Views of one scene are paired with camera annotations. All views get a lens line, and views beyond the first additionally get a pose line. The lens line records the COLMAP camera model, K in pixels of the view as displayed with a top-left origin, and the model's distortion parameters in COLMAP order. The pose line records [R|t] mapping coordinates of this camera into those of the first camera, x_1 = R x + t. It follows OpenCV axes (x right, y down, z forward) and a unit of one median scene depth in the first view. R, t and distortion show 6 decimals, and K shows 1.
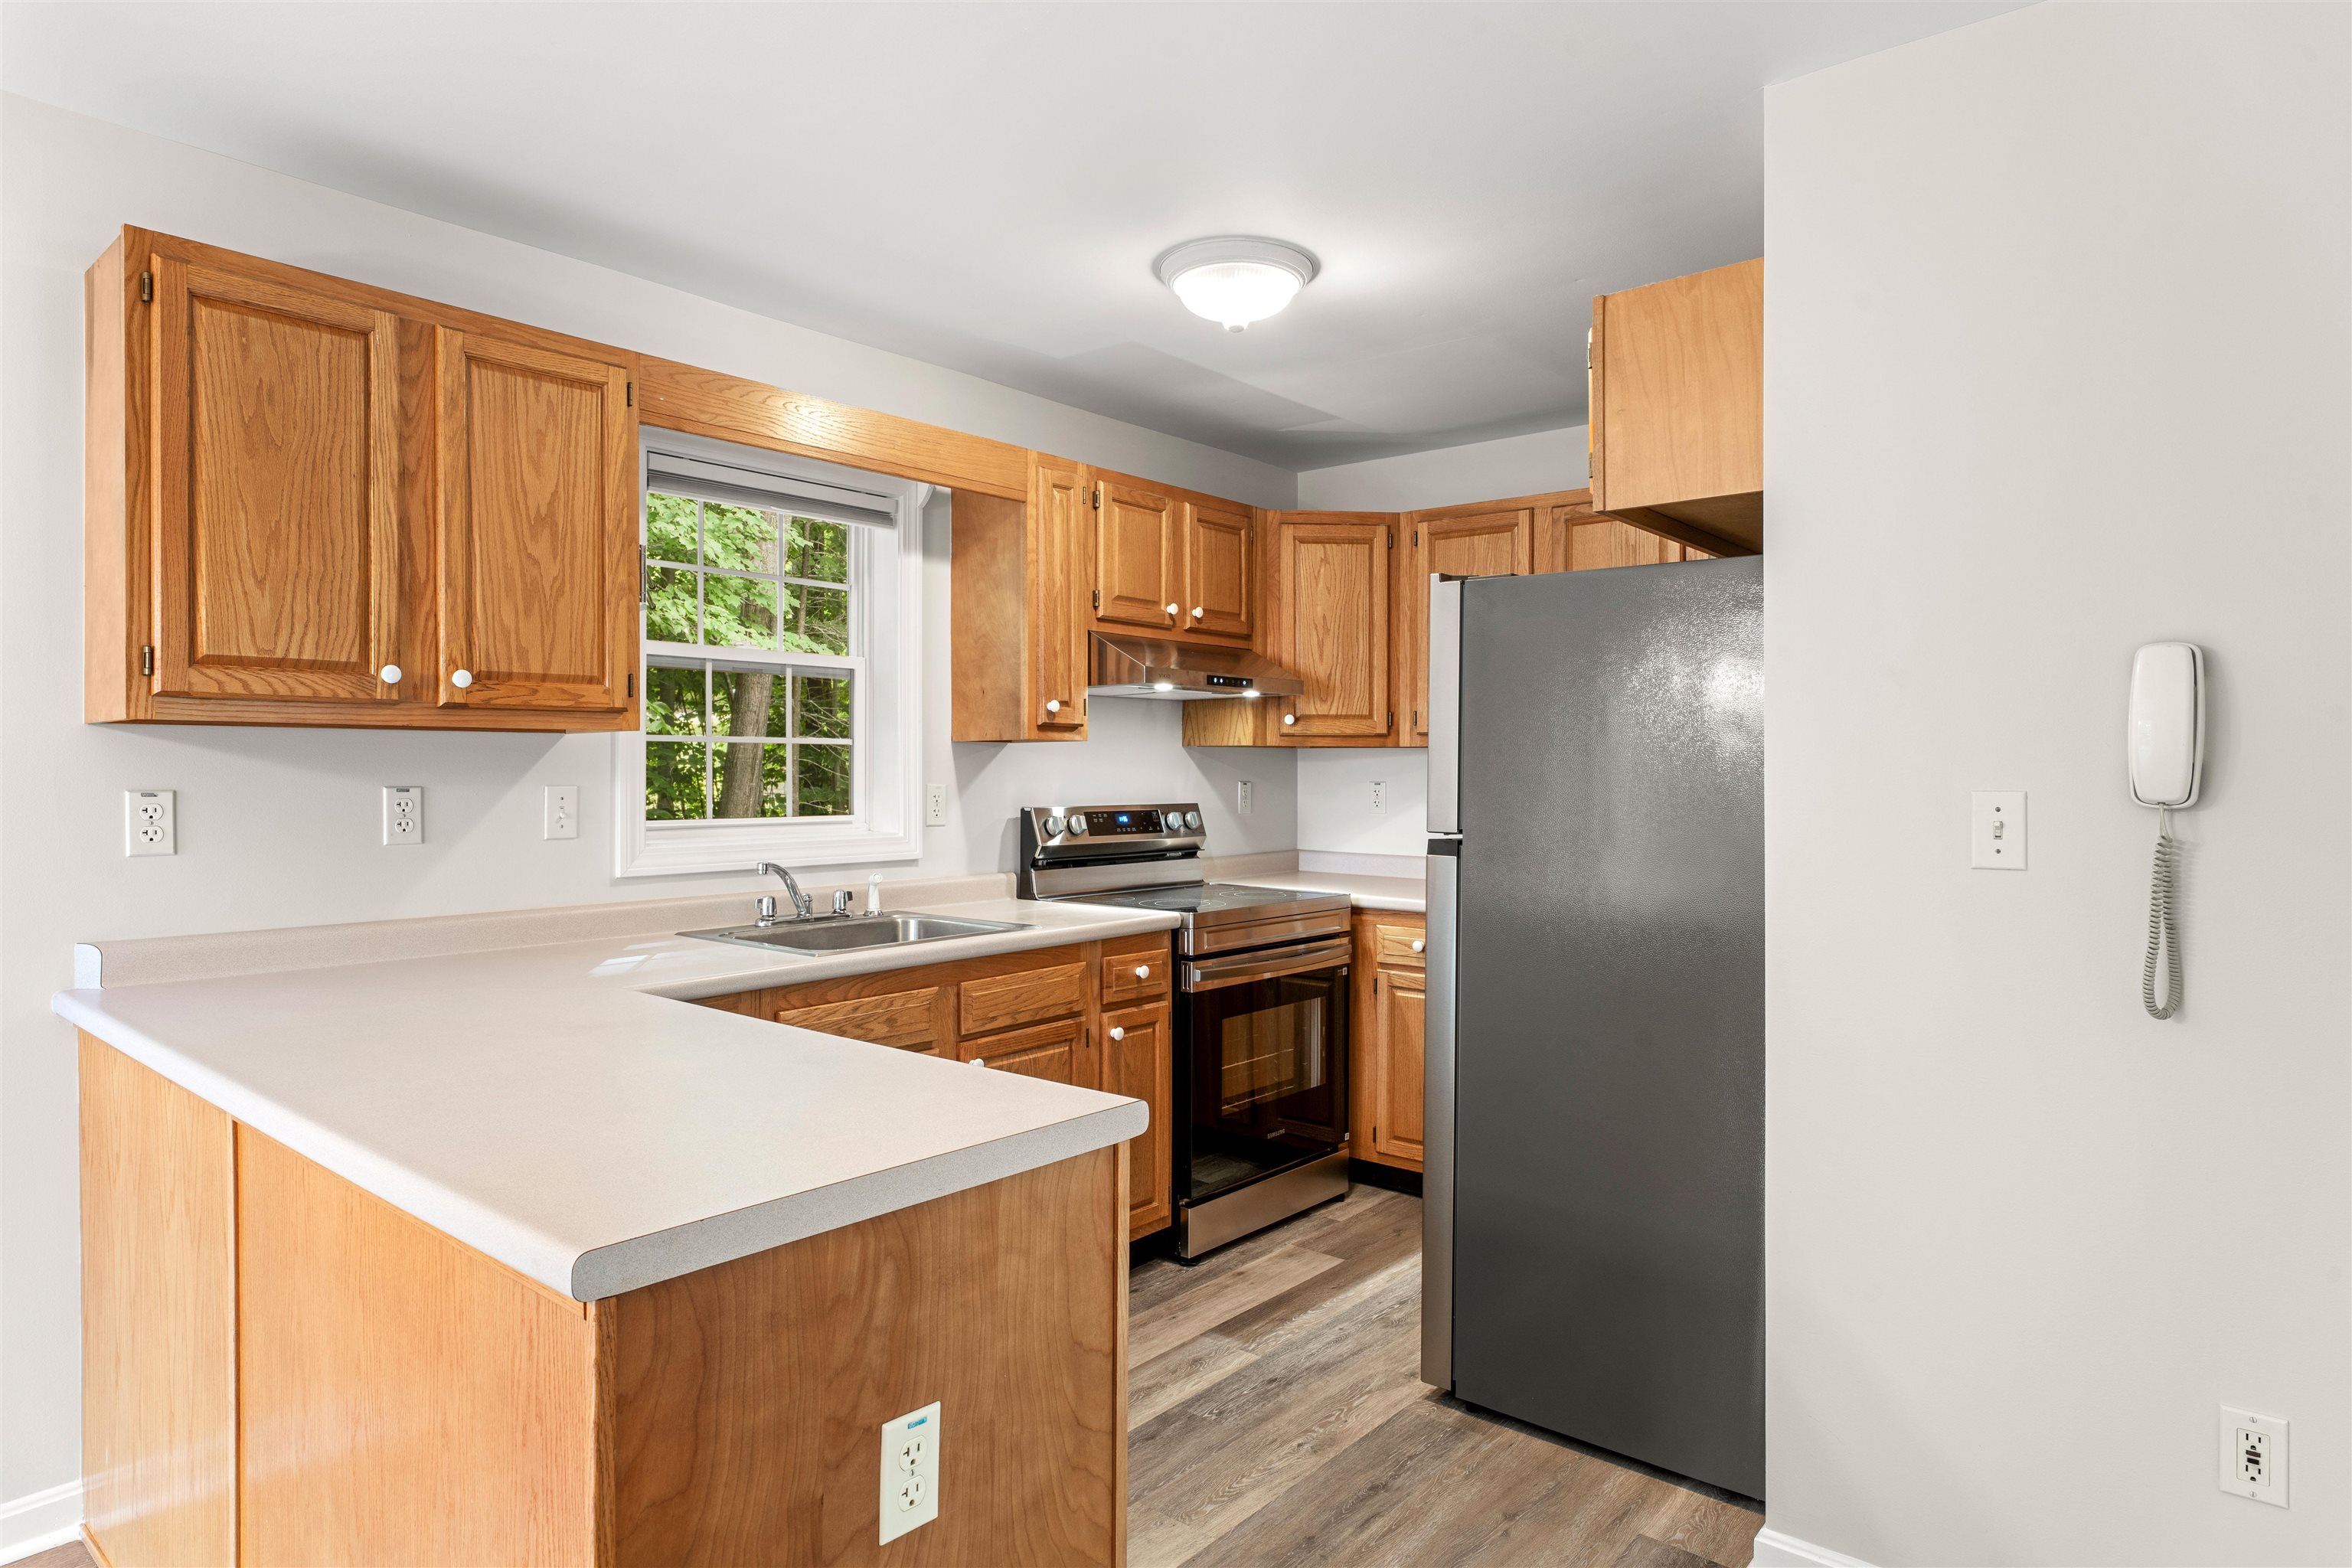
lens RADIAL K [[1338.3, 0, 1166.6], [0, 1338.3, 772.6], [0, 0, 1]] dist [-0.006618, 0.002275]
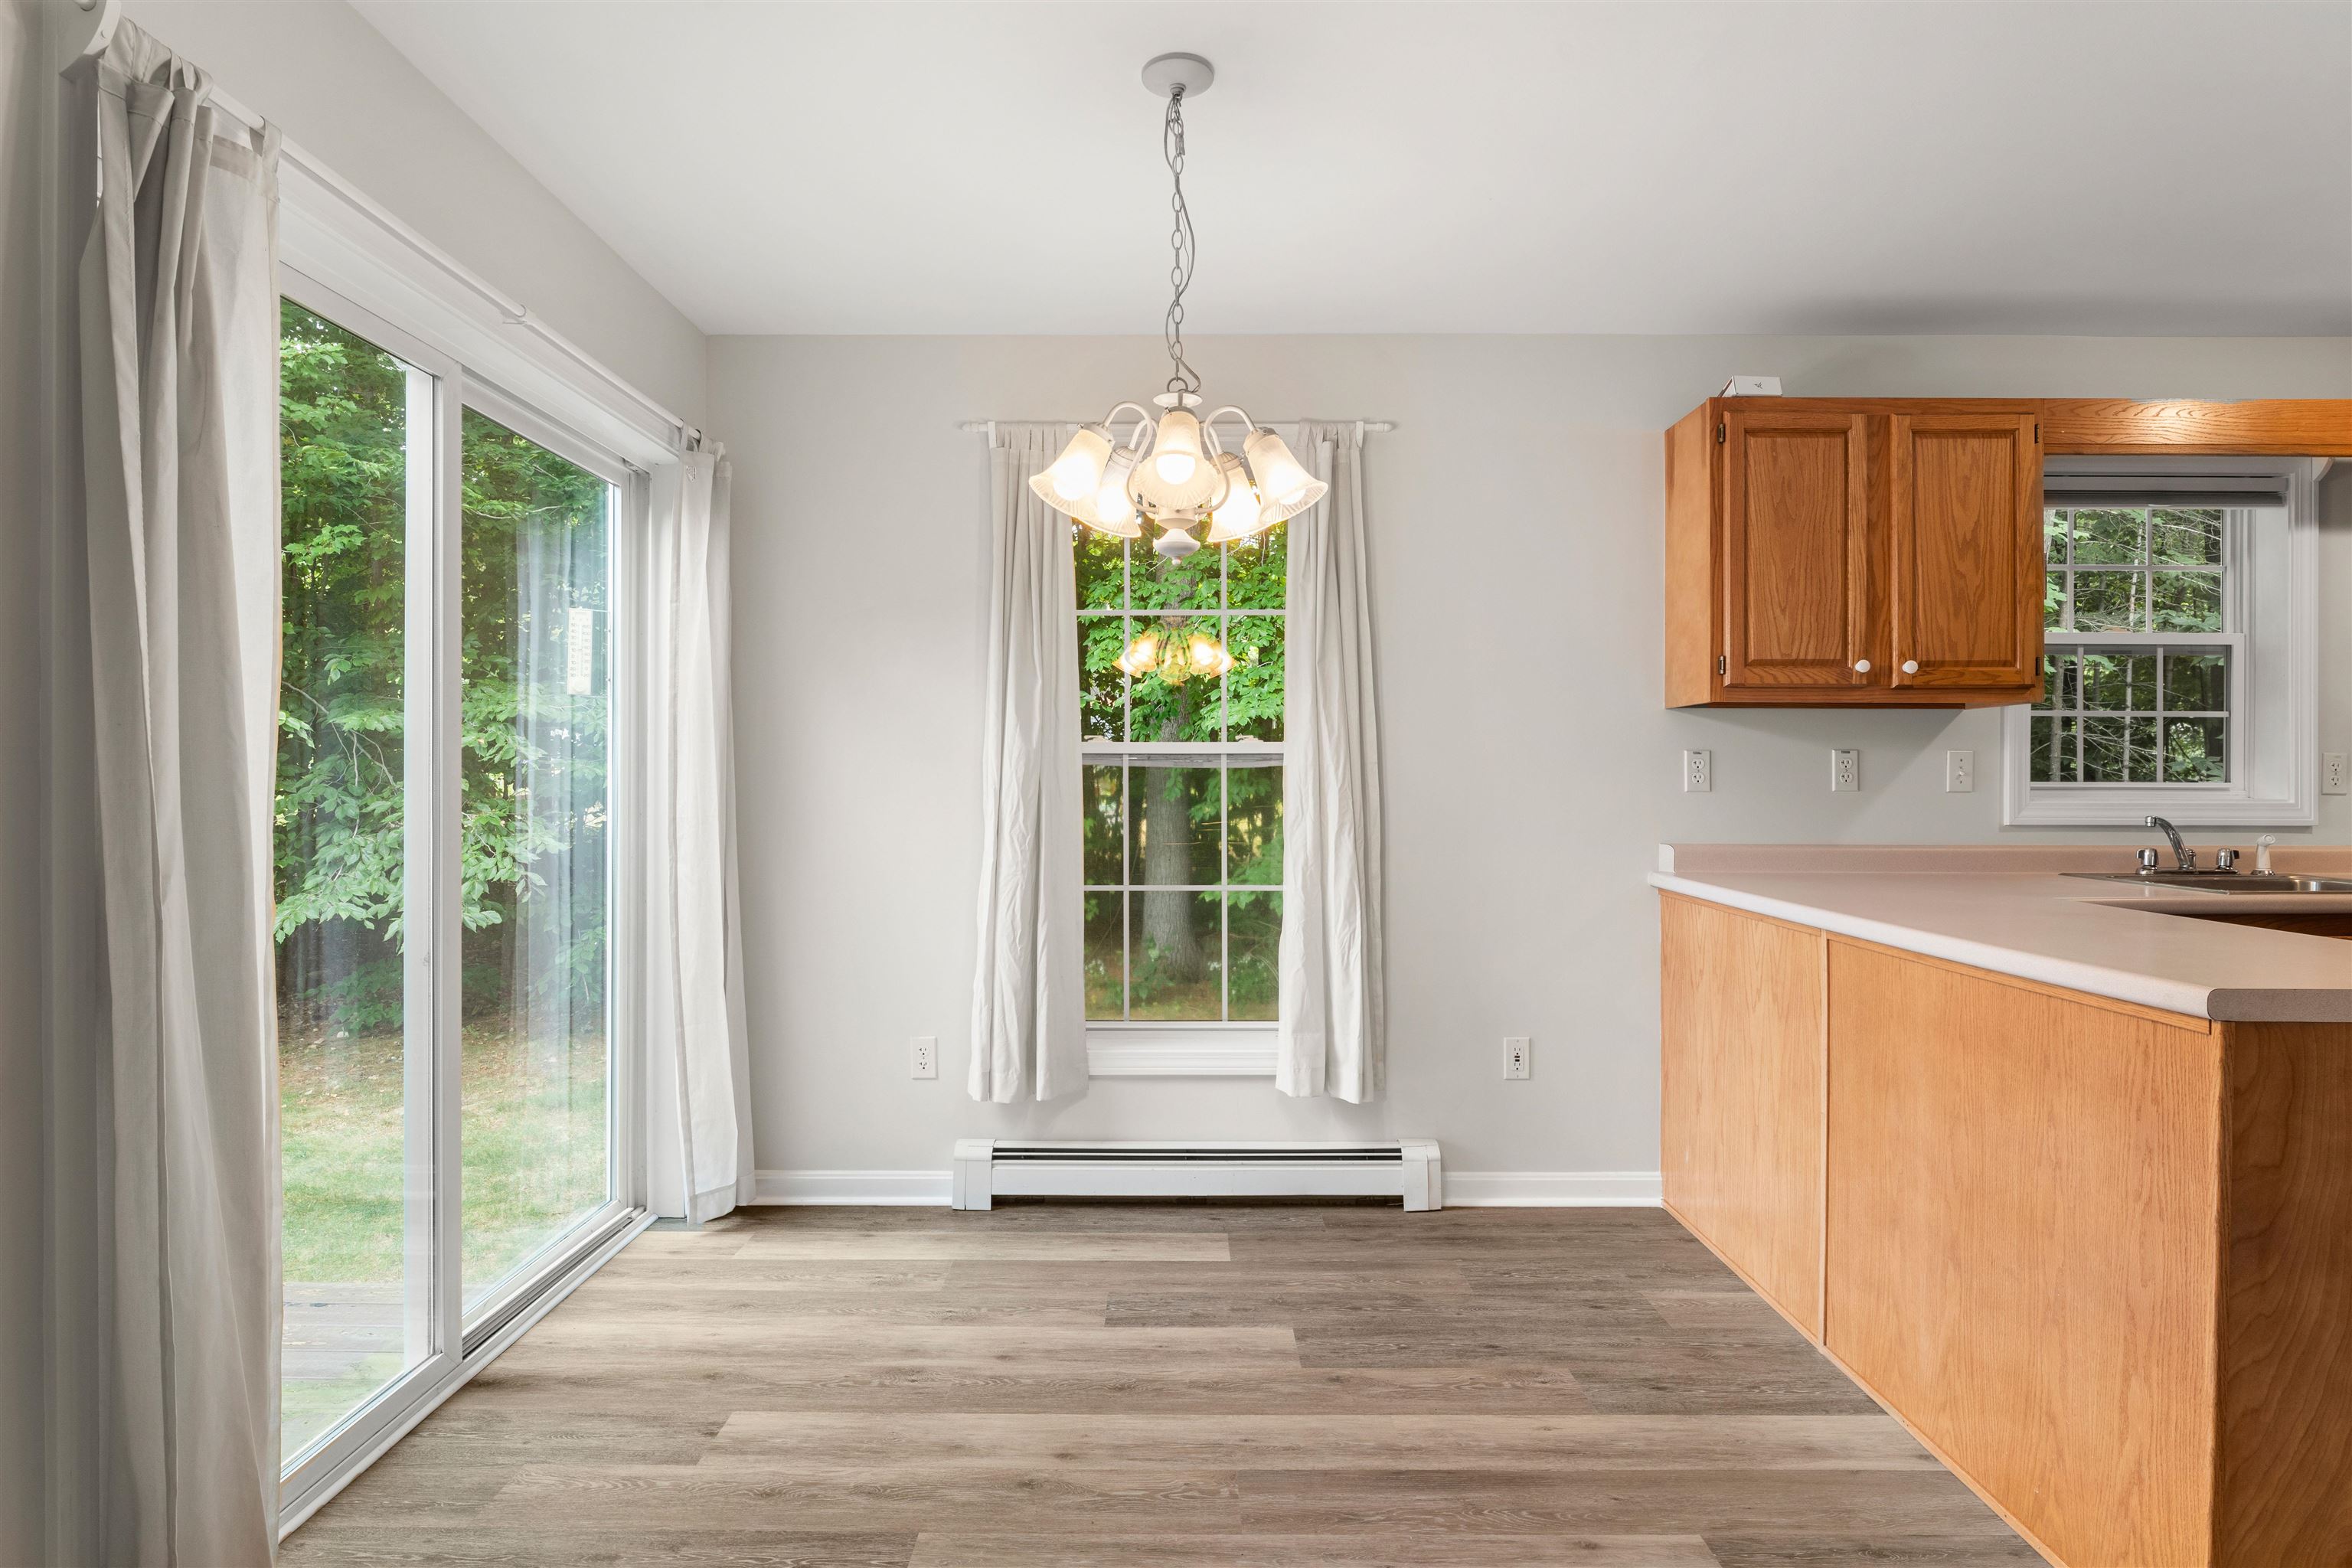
lens RADIAL K [[1225.8, 0, 1166.7], [0, 1225.8, 782.0], [0, 0, 1]] dist [-0.011100, 0.001290]
pose [[0.641219, 0.004294, -0.767346, -0.037163], [-0.003588, 0.999990, 0.002598, 0.033567], [0.767350, 0.001088, 0.641228, -0.277719]]
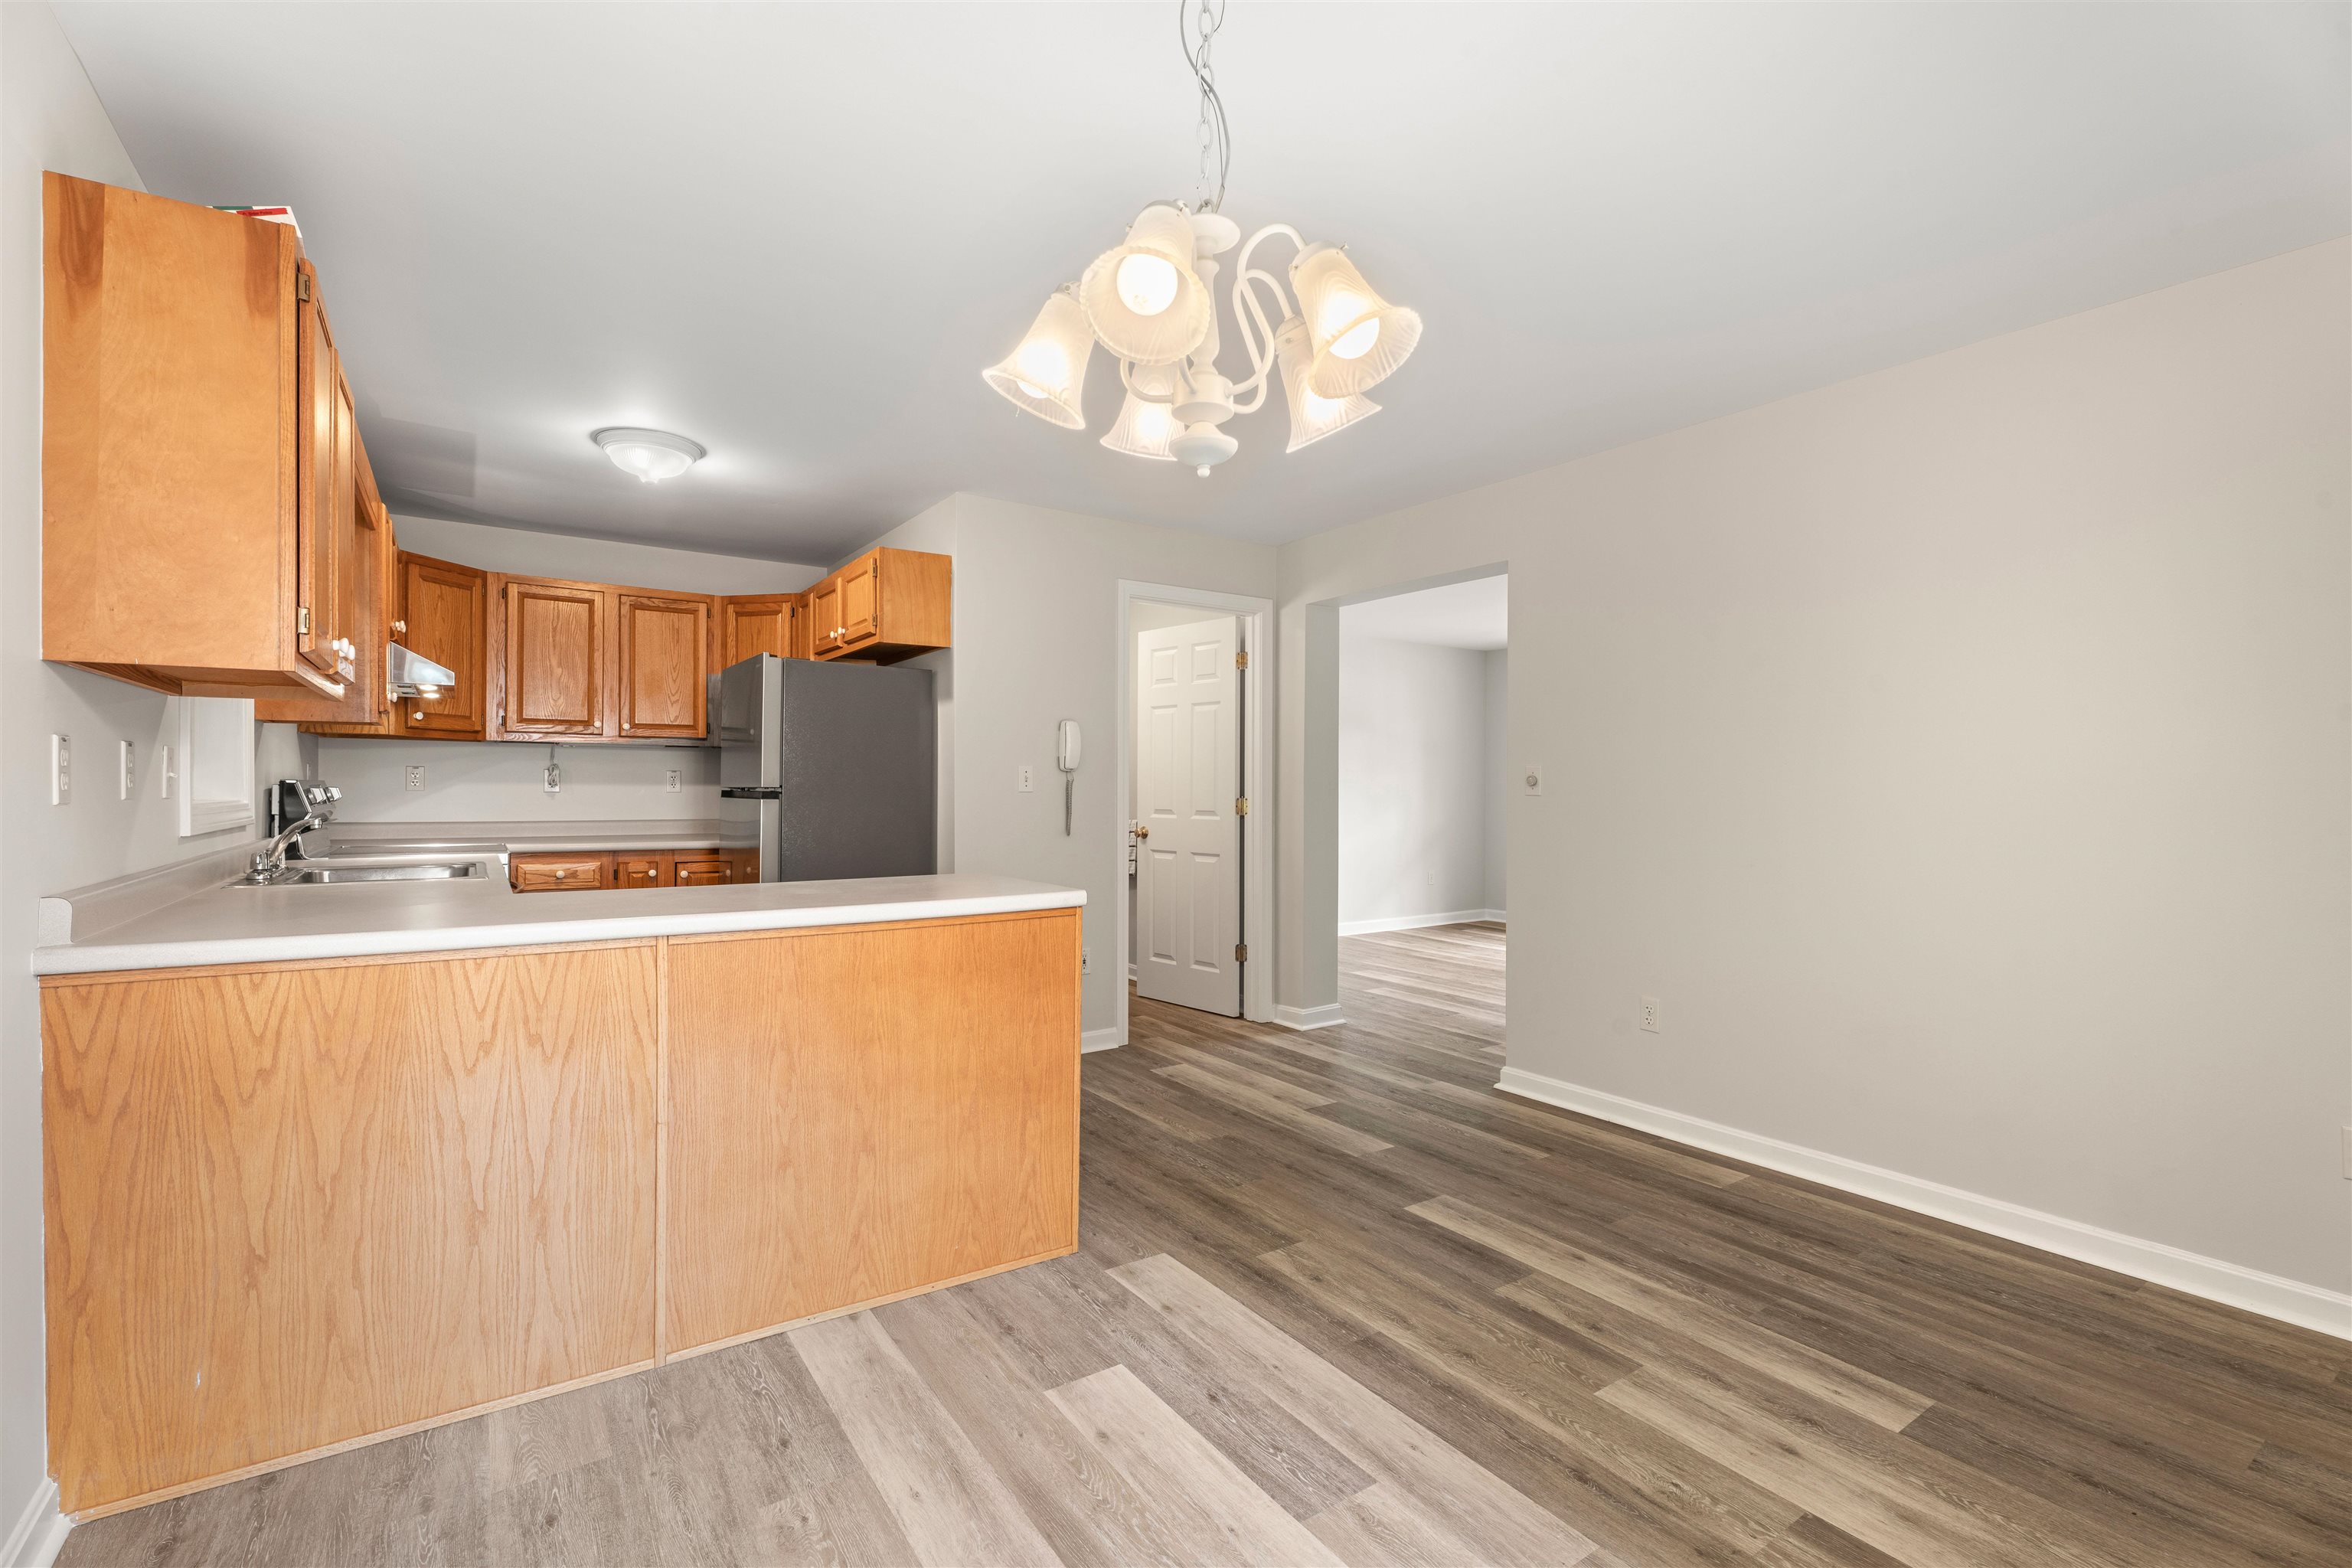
lens RADIAL K [[1032.8, 0, 1173.0], [0, 1032.8, 788.1], [0, 0, 1]] dist [0.000496, -0.000401]
pose [[0.266409, -0.001664, 0.963859, -0.851850], [-0.003620, 0.999990, 0.002727, 0.031617], [-0.963853, -0.004216, 0.266401, 0.038775]]
